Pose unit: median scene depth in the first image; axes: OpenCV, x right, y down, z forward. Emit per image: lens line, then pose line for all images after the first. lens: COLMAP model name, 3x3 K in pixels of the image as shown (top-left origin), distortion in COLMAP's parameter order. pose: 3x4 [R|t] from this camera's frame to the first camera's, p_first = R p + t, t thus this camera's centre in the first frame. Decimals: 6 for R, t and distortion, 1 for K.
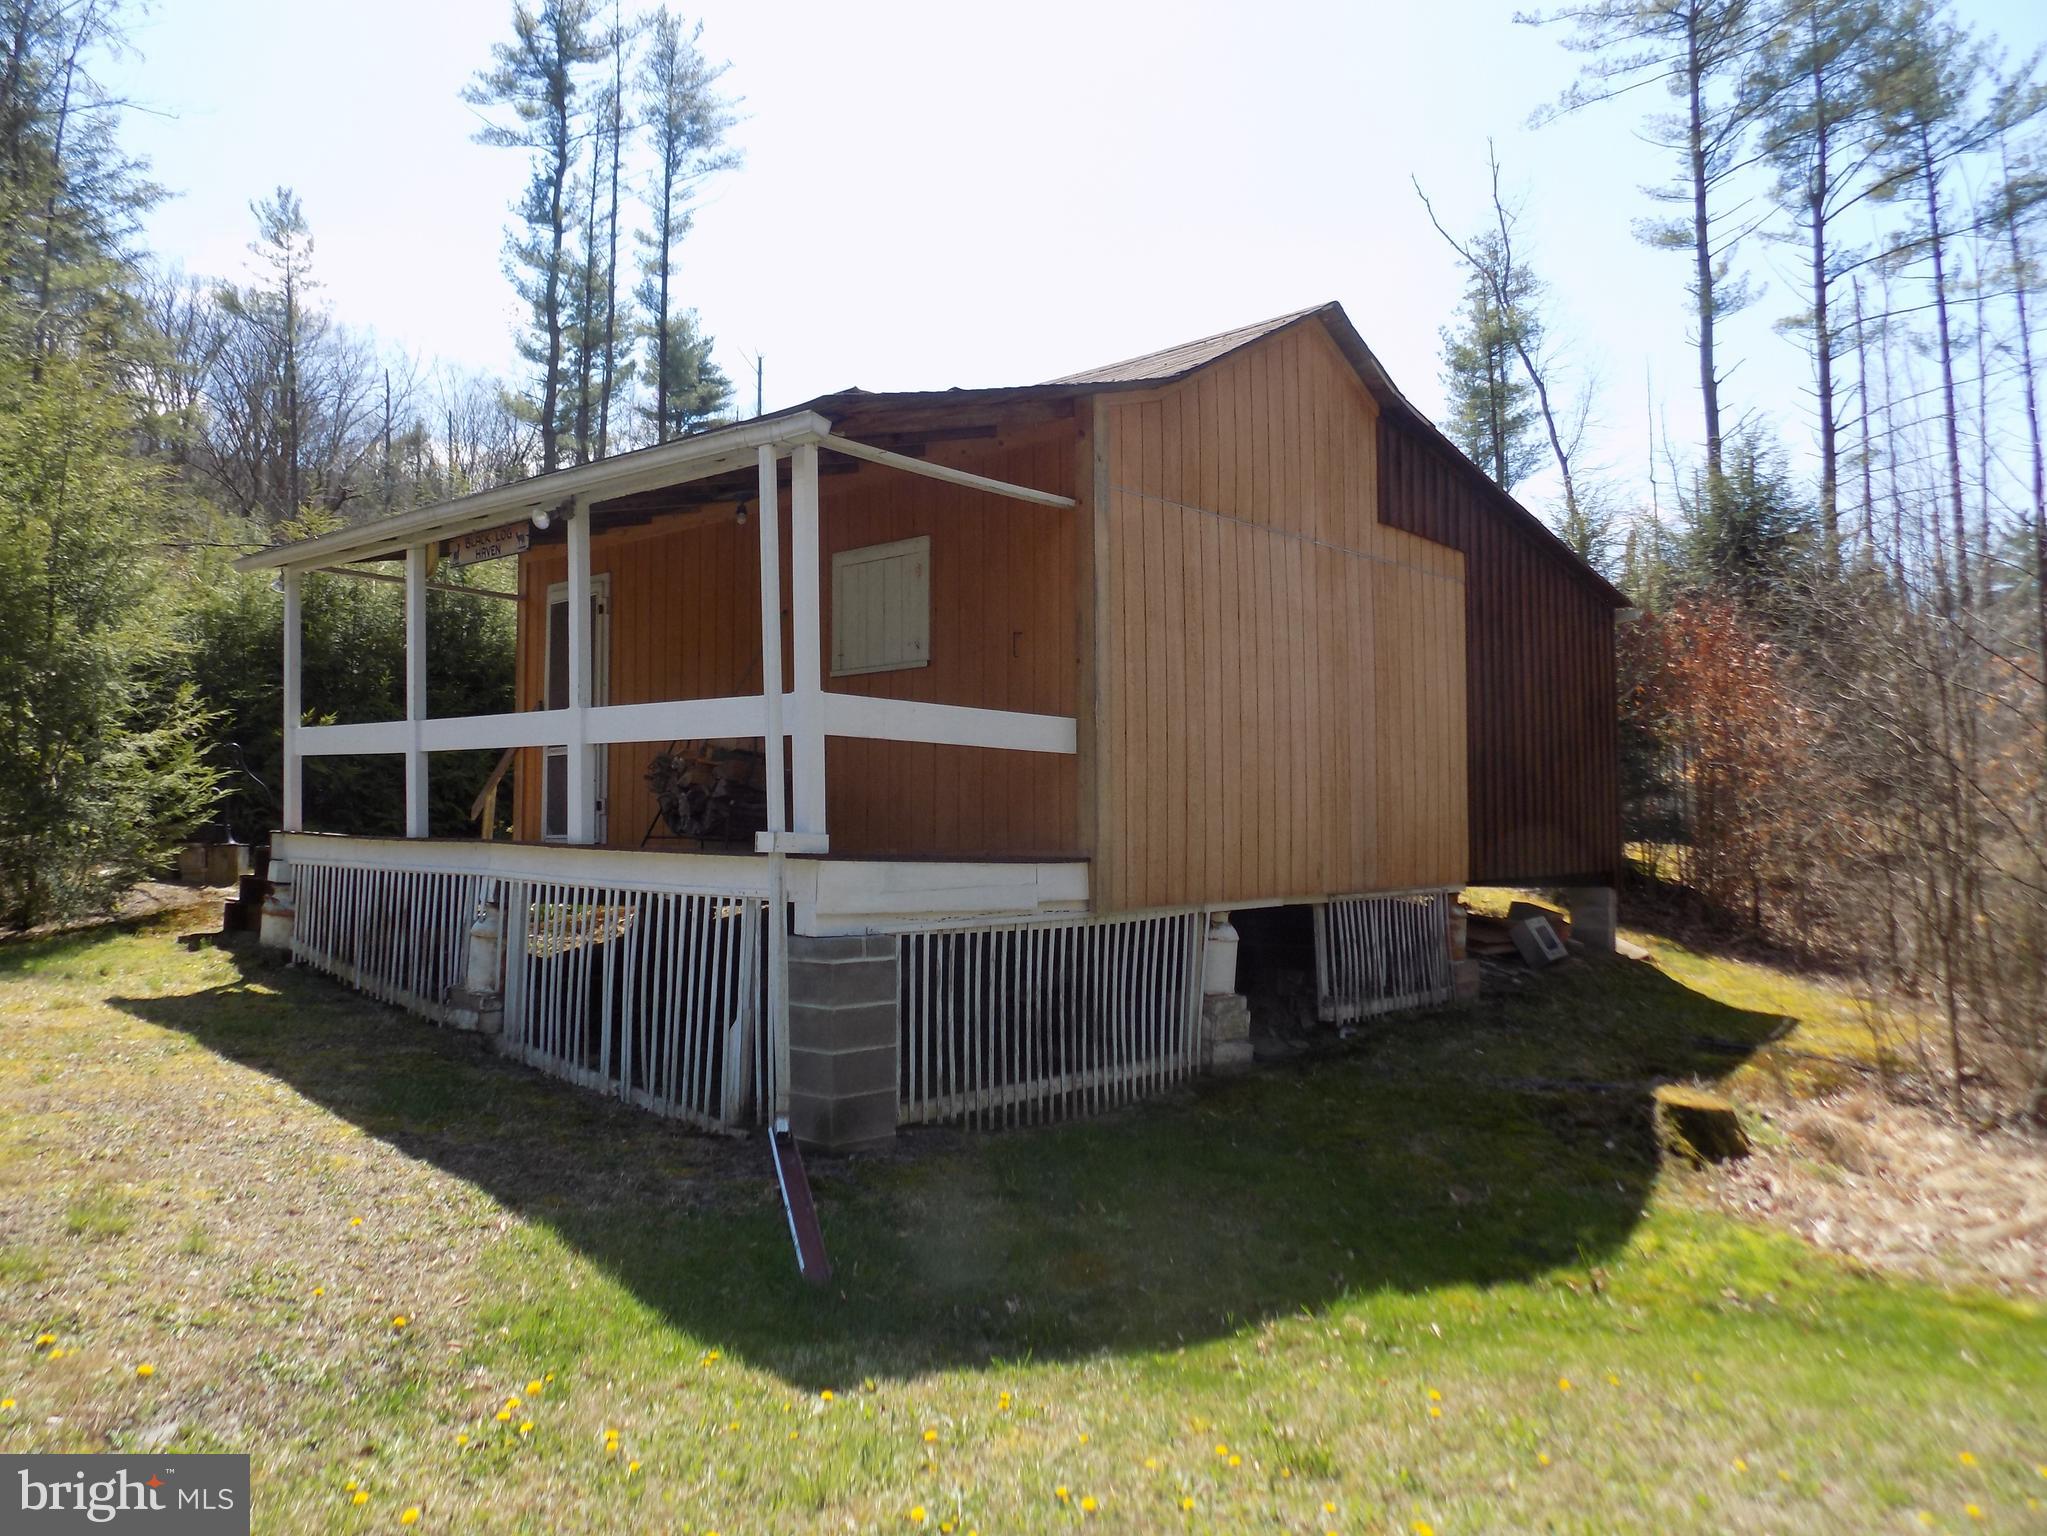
lens RADIAL K [[1483.4, 0, 1024.2], [0, 1483.4, 761.5], [0, 0, 1]] dist [-0.079504, 0.091088]
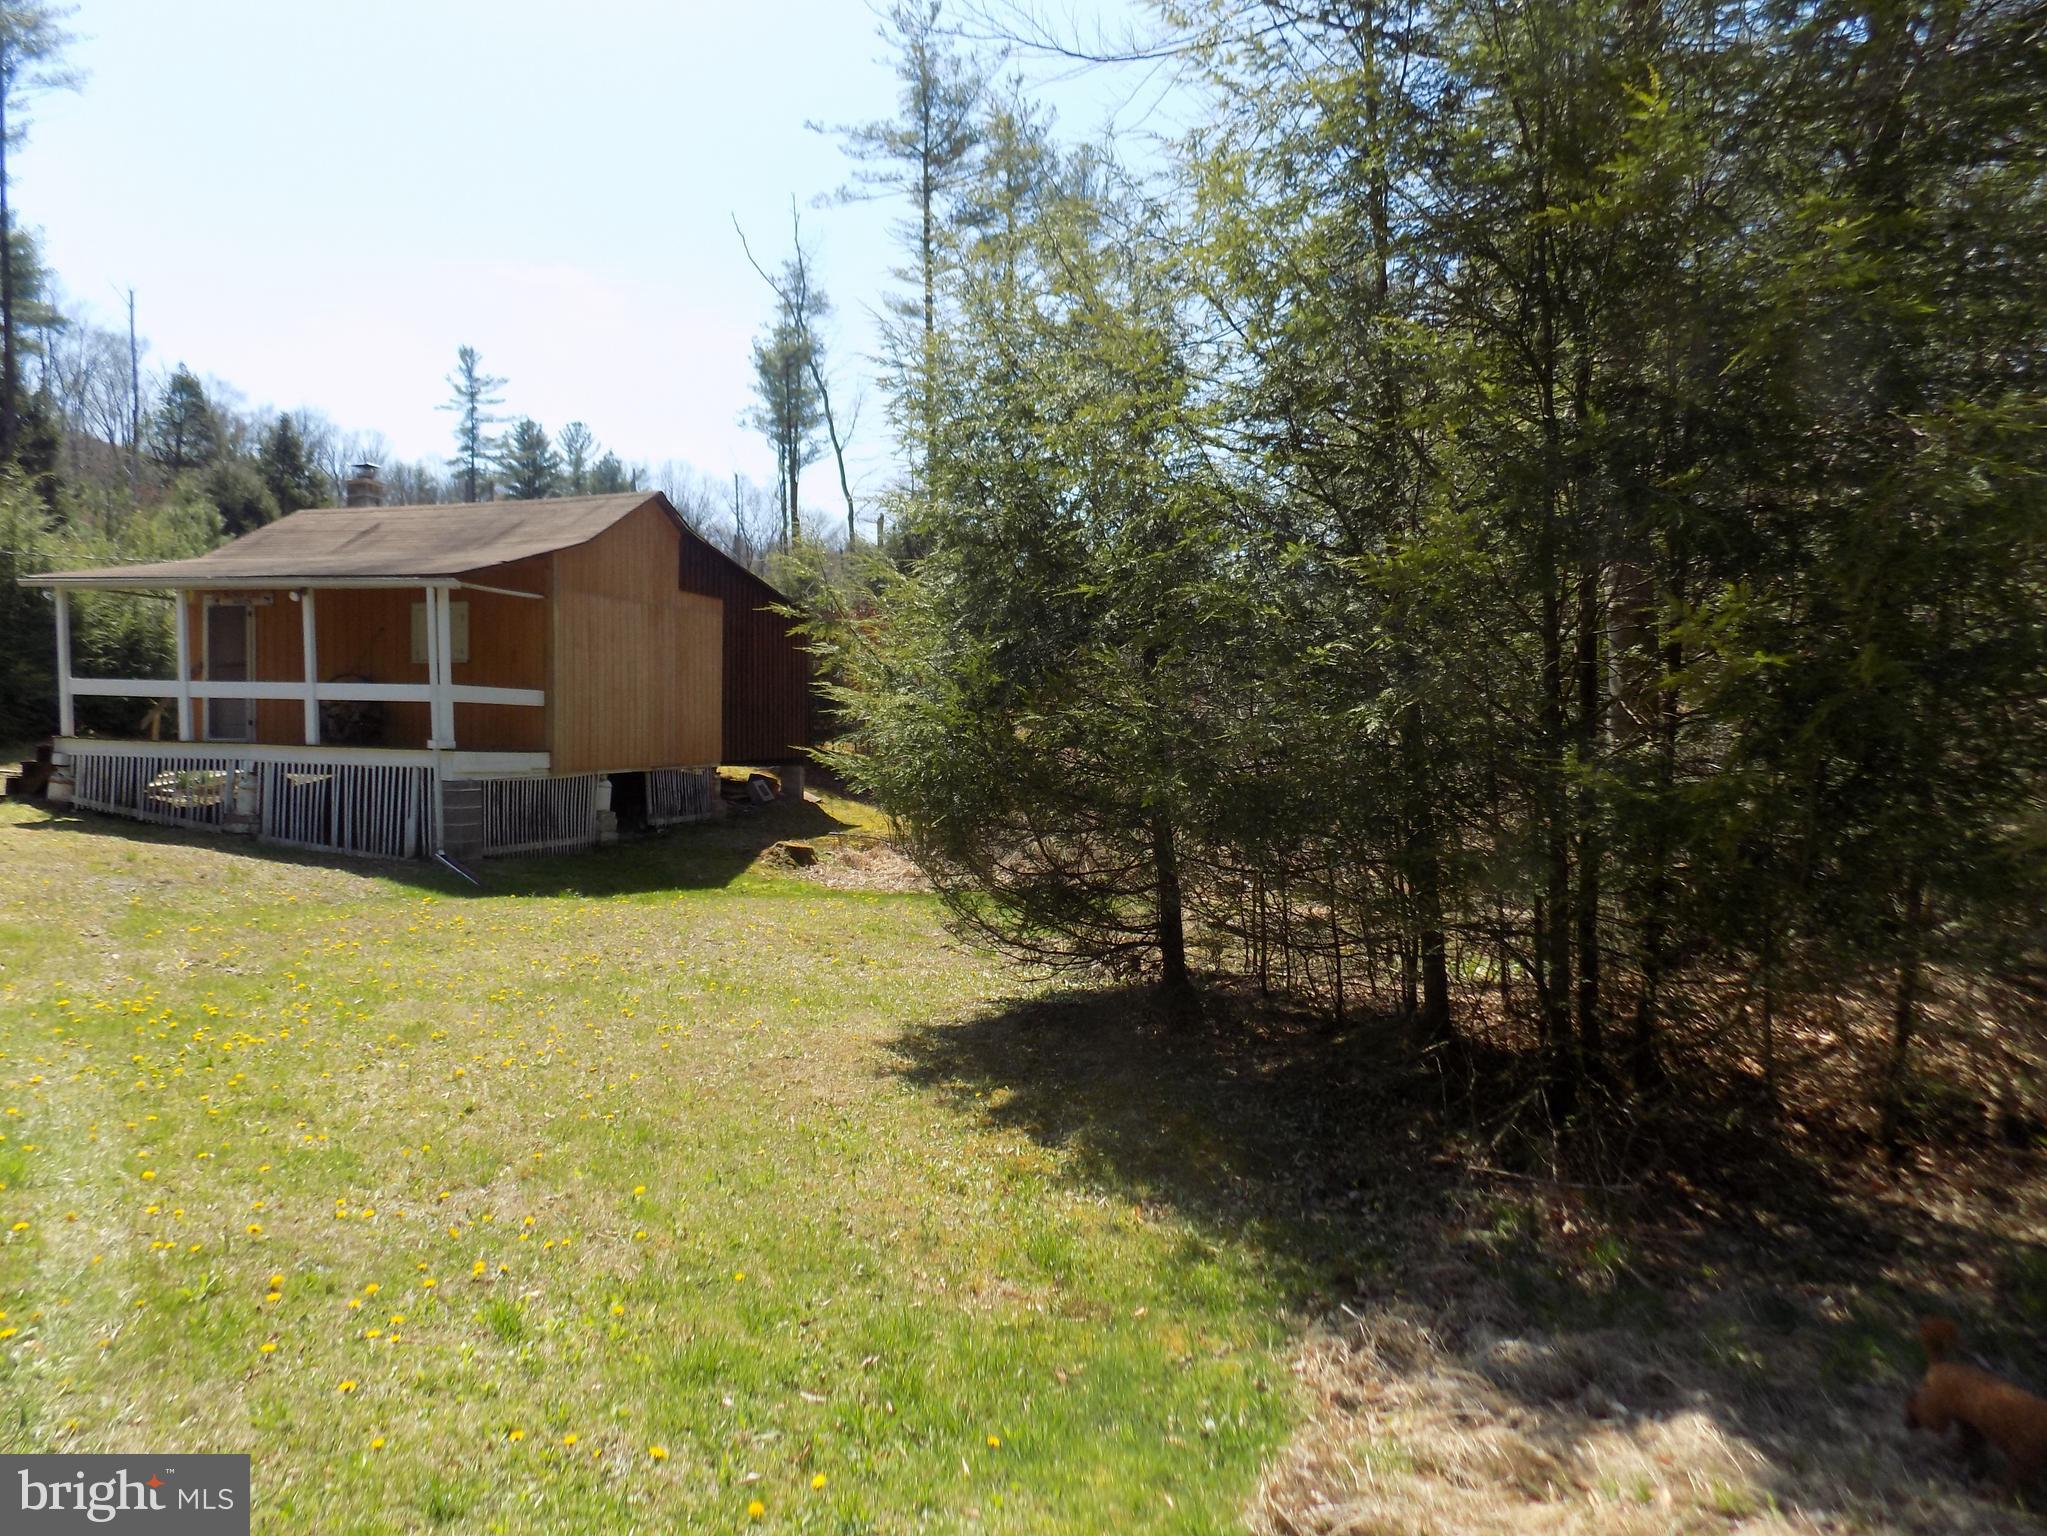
lens RADIAL K [[1378.0, 0, 1023.5], [0, 1378.0, 768.0], [0, 0, 1]] dist [-0.070812, 0.093805]
pose [[0.892574, -0.006395, 0.450855, -0.214142], [-0.028525, 0.997096, 0.070615, -0.065777], [-0.449997, -0.075889, 0.889800, -1.028632]]
